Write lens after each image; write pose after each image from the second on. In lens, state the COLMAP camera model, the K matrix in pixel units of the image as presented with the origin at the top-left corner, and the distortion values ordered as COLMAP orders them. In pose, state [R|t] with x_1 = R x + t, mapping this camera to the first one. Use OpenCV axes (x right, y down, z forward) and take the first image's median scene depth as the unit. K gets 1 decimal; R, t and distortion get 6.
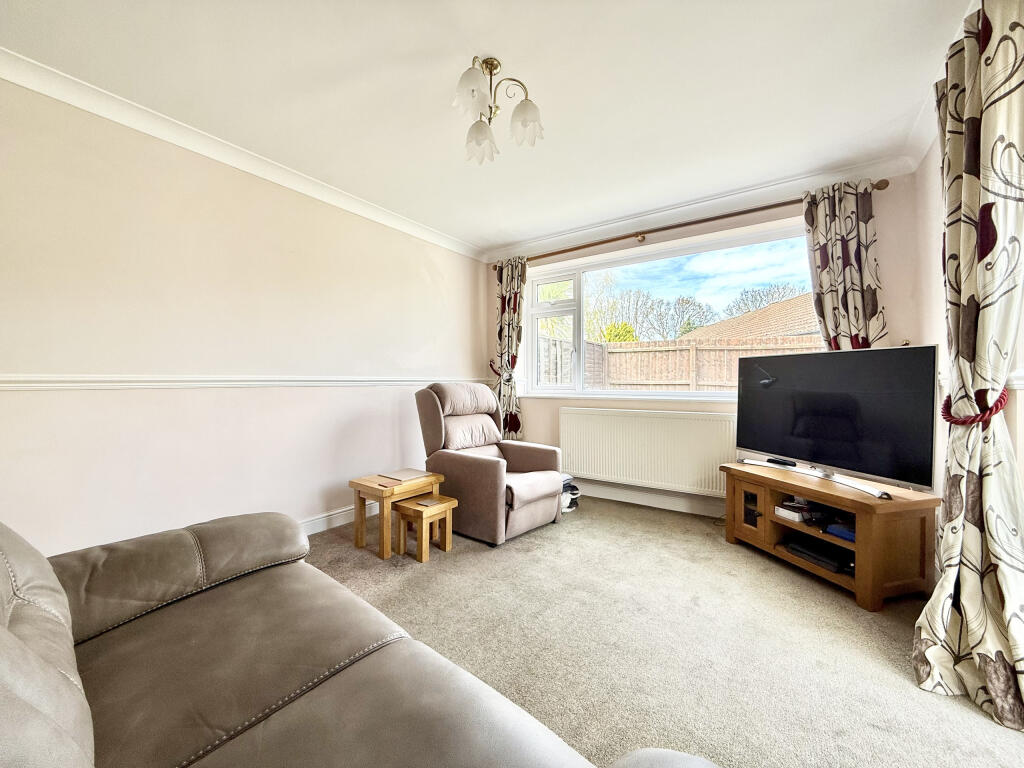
lens RADIAL K [[406.6, 0, 507.7], [0, 406.6, 381.9], [0, 0, 1]] dist [-0.000430, -0.000062]
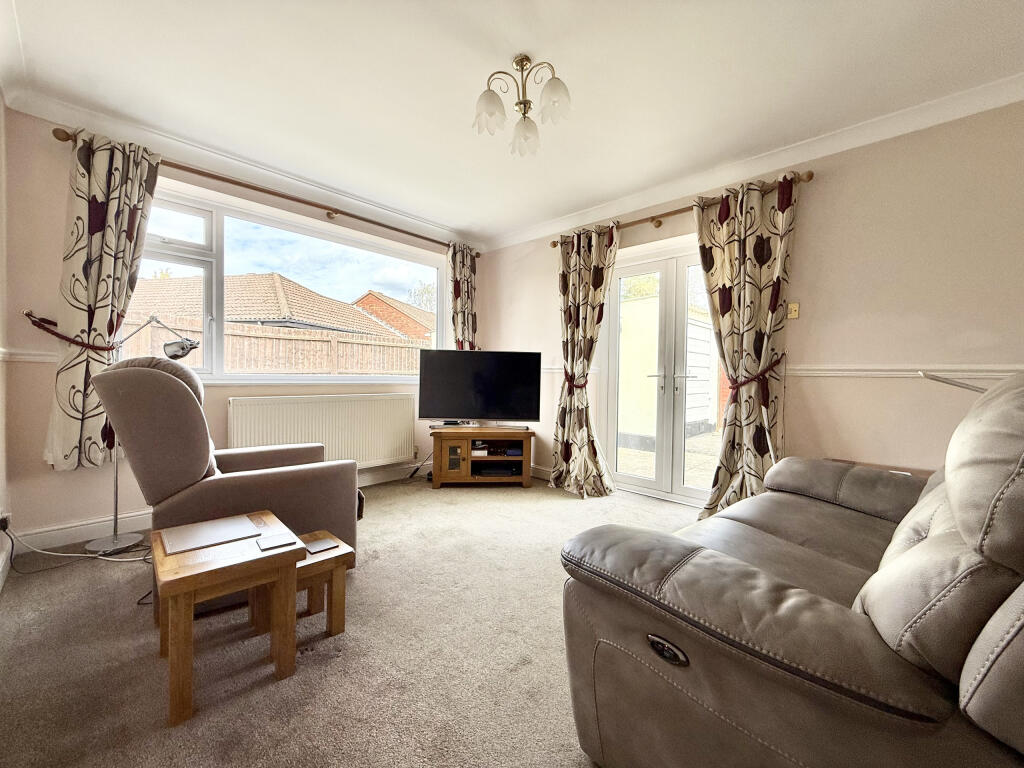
lens RADIAL K [[406.6, 0, 507.7], [0, 406.6, 381.9], [0, 0, 1]] dist [-0.000430, -0.000062]
pose [[0.152321, -0.013129, 0.988244, -0.587279], [-0.017508, 0.999719, 0.015980, 0.016465], [-0.988176, -0.019737, 0.152048, 0.462157]]
